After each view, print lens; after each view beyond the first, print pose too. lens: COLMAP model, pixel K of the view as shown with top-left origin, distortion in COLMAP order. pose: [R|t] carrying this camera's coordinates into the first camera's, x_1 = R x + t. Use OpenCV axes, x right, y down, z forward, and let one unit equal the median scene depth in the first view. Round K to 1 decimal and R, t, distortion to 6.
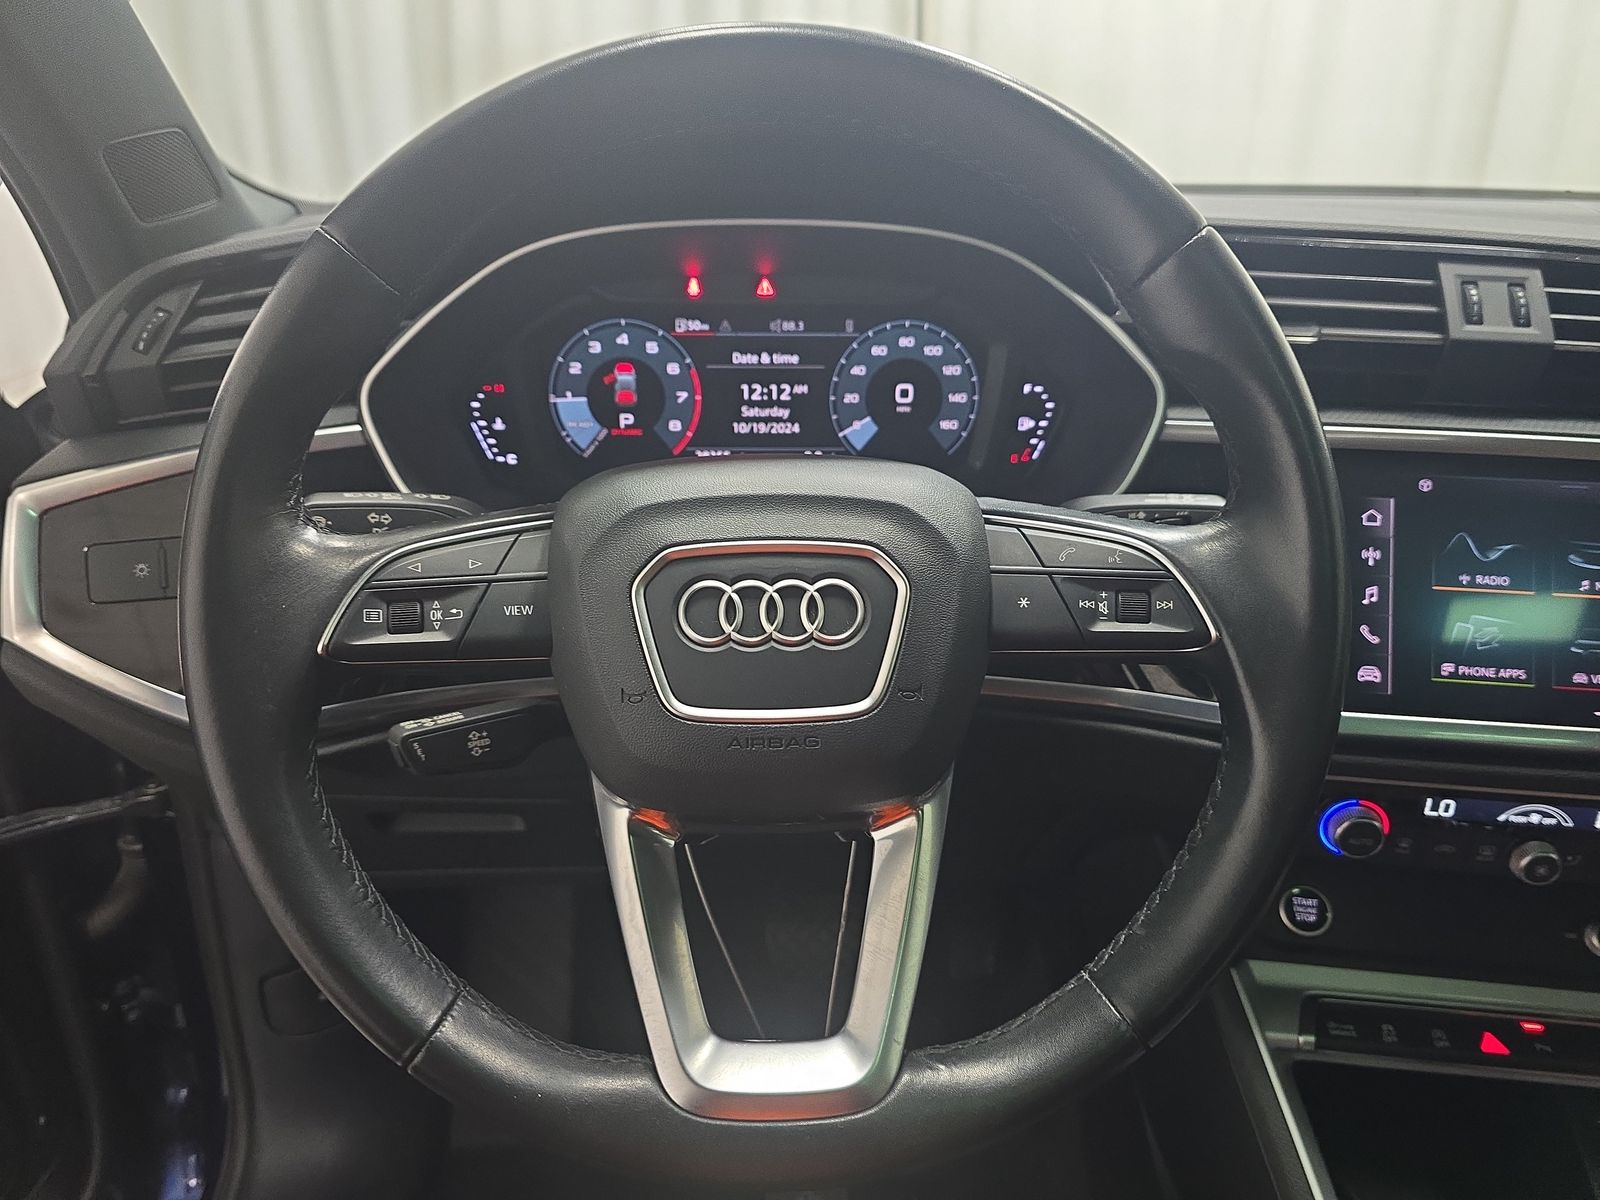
lens RADIAL K [[1101.7, 0, 789.3], [0, 1101.7, 592.1], [0, 0, 1]] dist [0.024954, -0.028002]
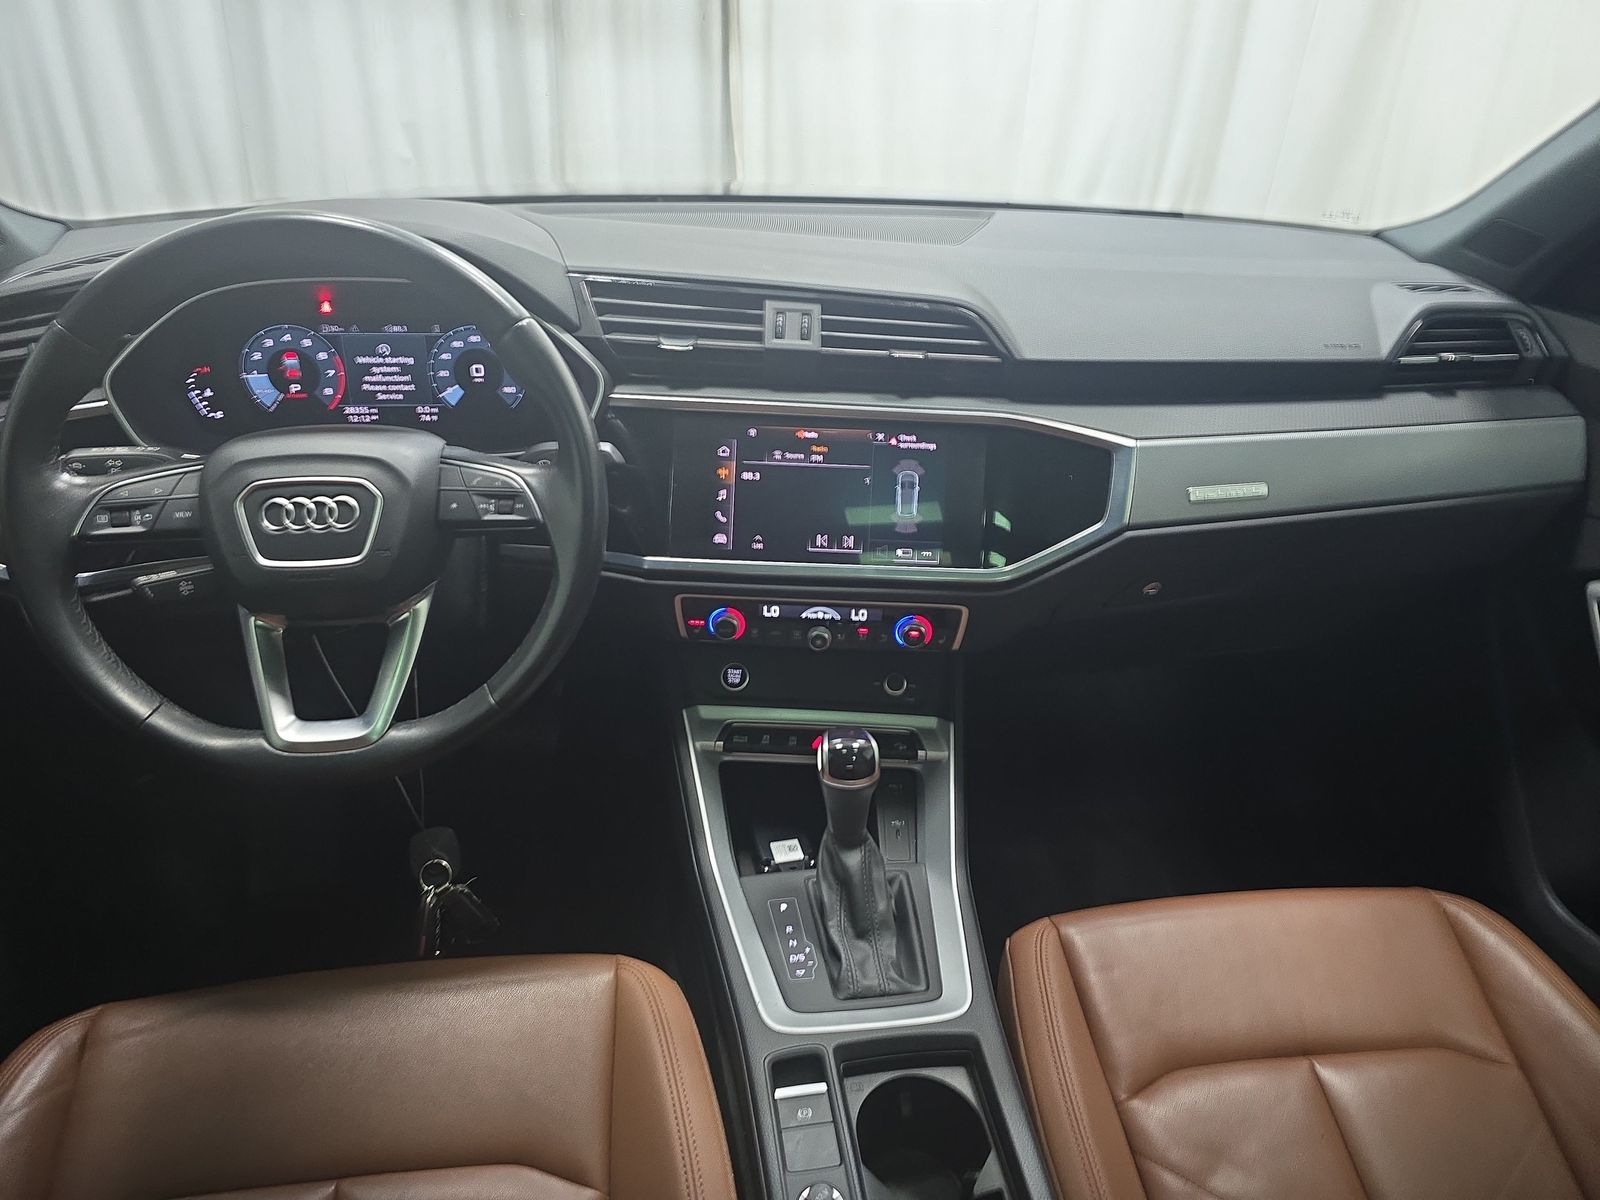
lens RADIAL K [[1101.7, 0, 832.4], [0, 1101.7, 608.8], [0, 0, 1]] dist [0.024954, -0.028002]
pose [[0.992630, -0.030906, 0.117180, 0.428241], [0.016274, 0.992170, 0.123828, -0.027386], [-0.120090, -0.121008, 0.985361, -0.704686]]
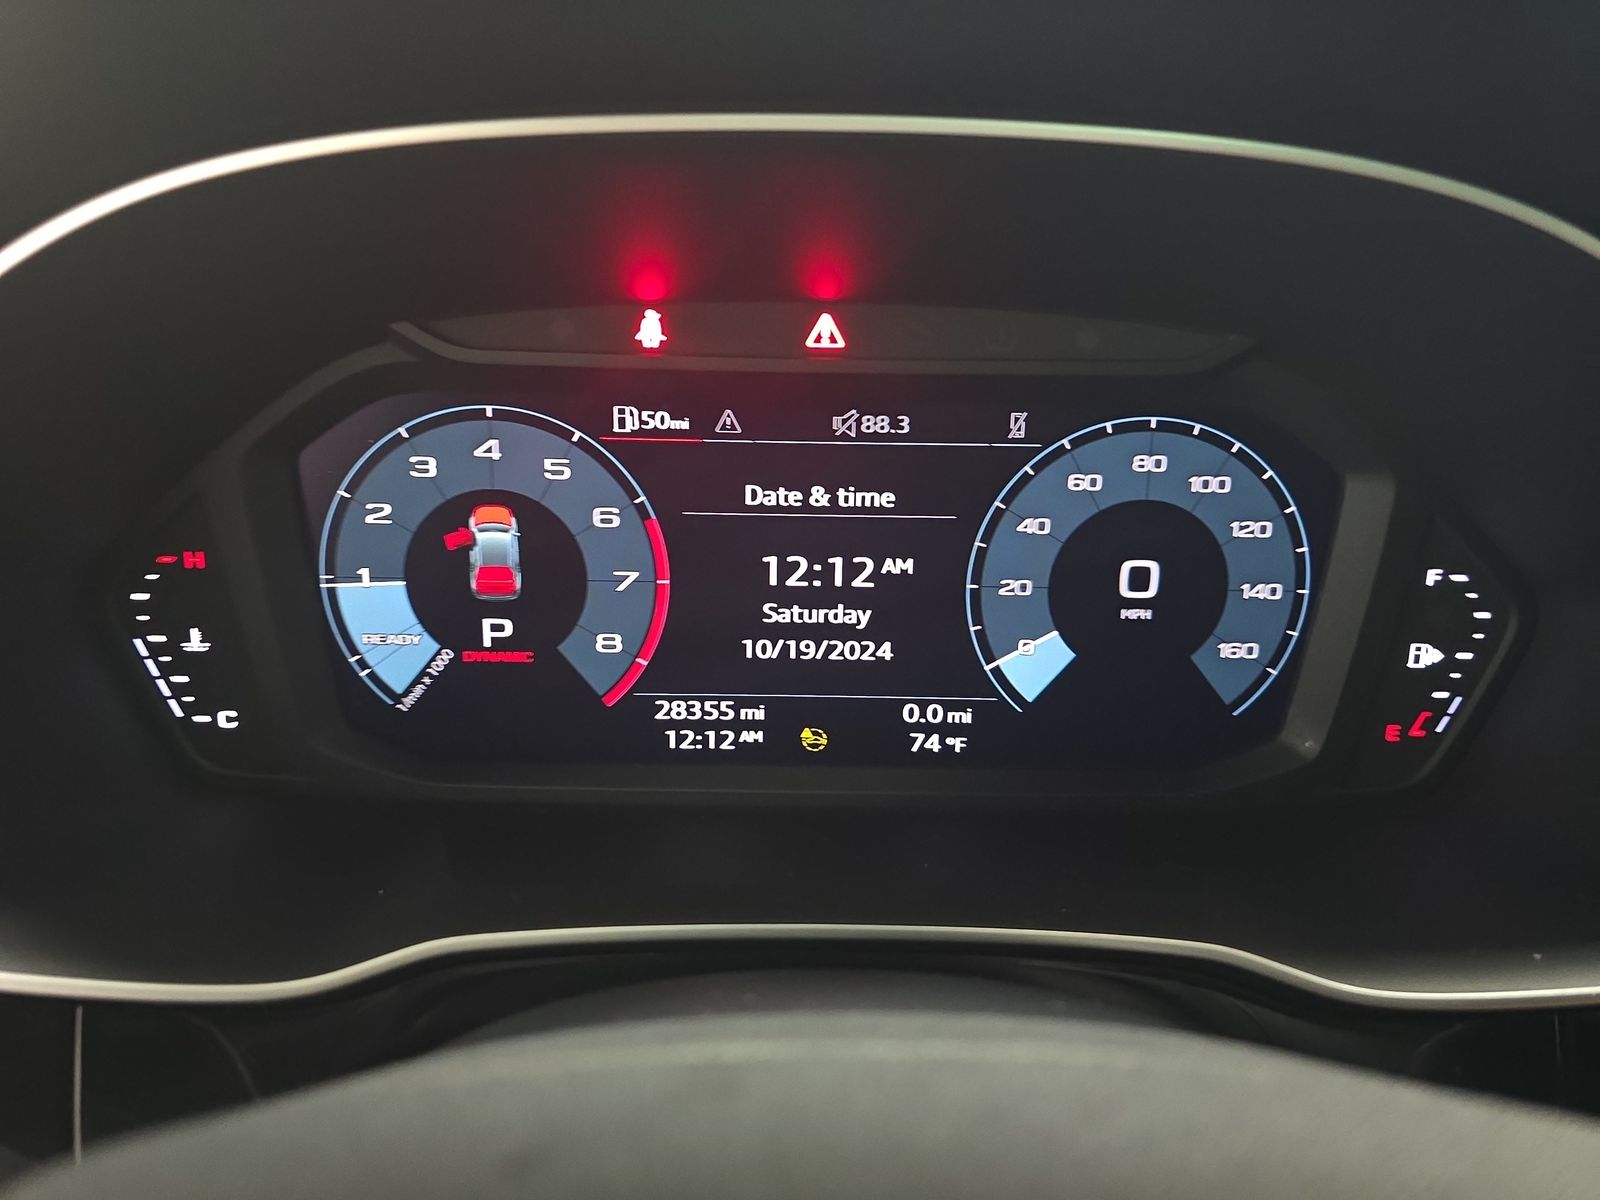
lens RADIAL K [[1101.7, 0, 793.2], [0, 1101.7, 591.2], [0, 0, 1]] dist [0.024954, -0.028002]
pose [[0.999557, 0.017502, -0.024067, -0.021214], [-0.018802, 0.998315, -0.054900, -0.153049], [0.023066, 0.055328, 0.998202, 0.578696]]
